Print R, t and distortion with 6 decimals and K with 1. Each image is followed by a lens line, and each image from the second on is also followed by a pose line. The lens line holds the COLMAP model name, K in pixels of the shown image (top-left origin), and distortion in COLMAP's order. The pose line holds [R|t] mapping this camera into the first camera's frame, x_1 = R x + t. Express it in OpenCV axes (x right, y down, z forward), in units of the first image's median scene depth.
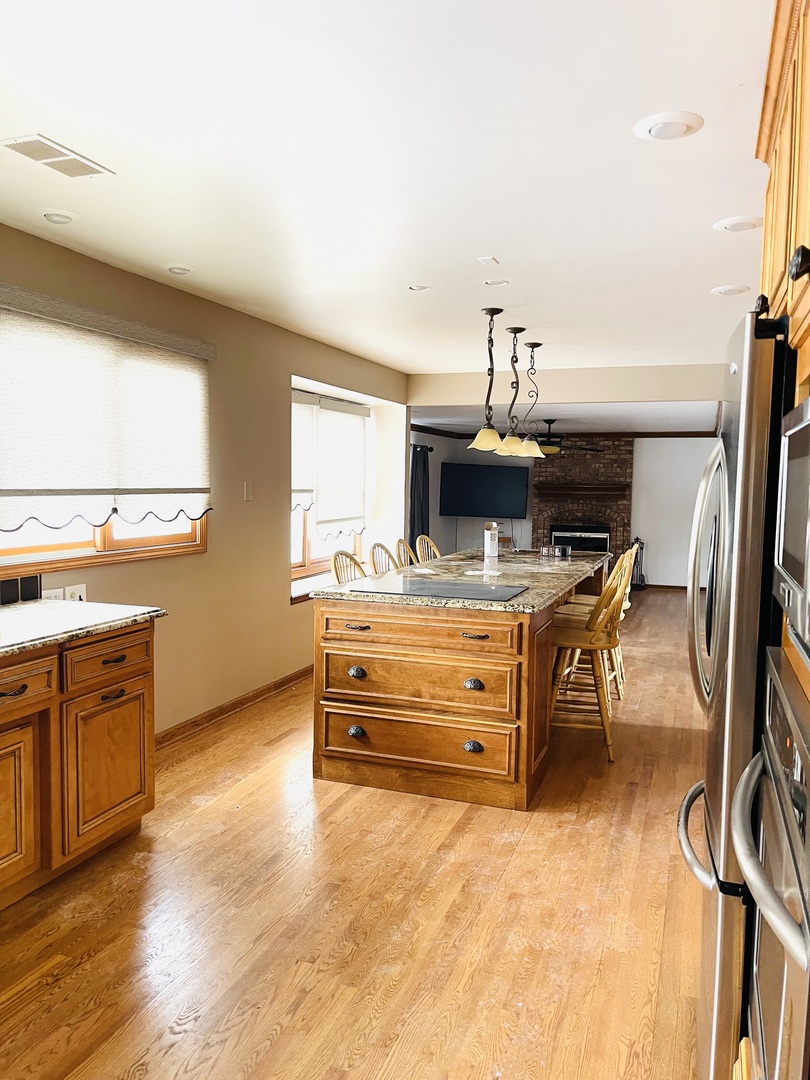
lens RADIAL K [[820.8, 0, 405.4], [0, 820.8, 536.0], [0, 0, 1]] dist [0.017836, -0.017702]
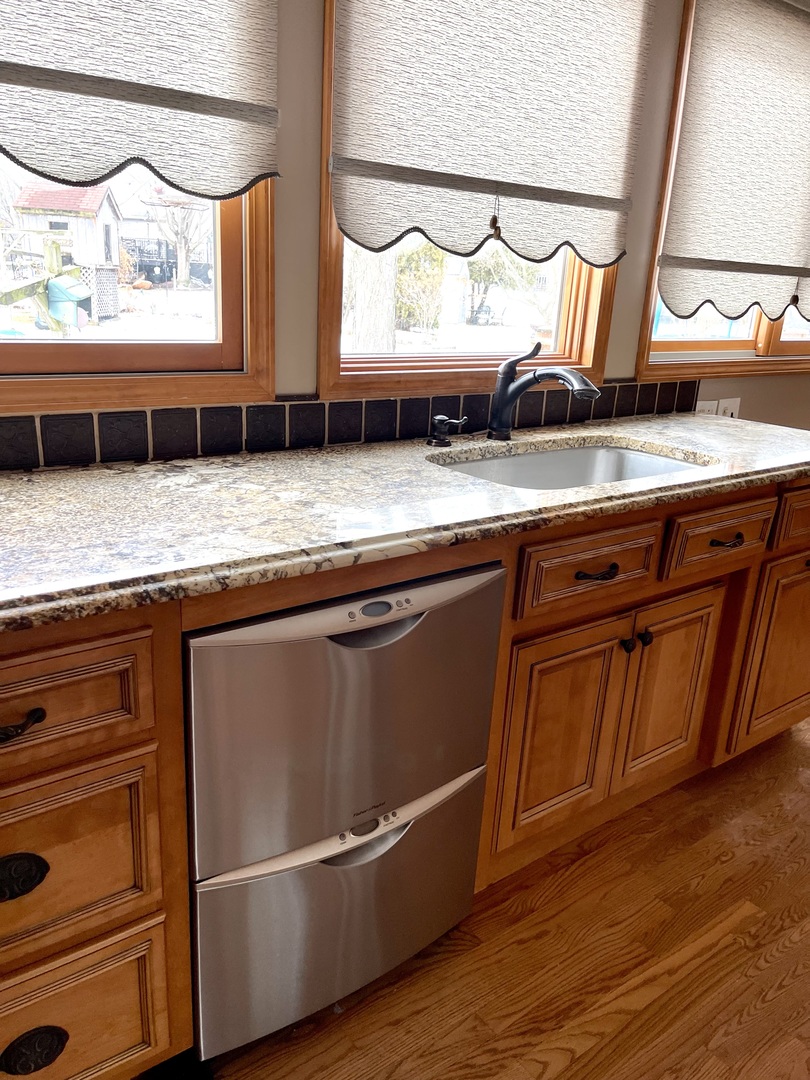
lens RADIAL K [[820.8, 0, 404.6], [0, 820.8, 543.5], [0, 0, 1]] dist [0.017836, -0.017702]
pose [[0.838925, 0.188166, -0.510685, -0.308030], [-0.070858, 0.968108, 0.240306, 0.036244], [0.539615, -0.165412, 0.825503, 0.236903]]
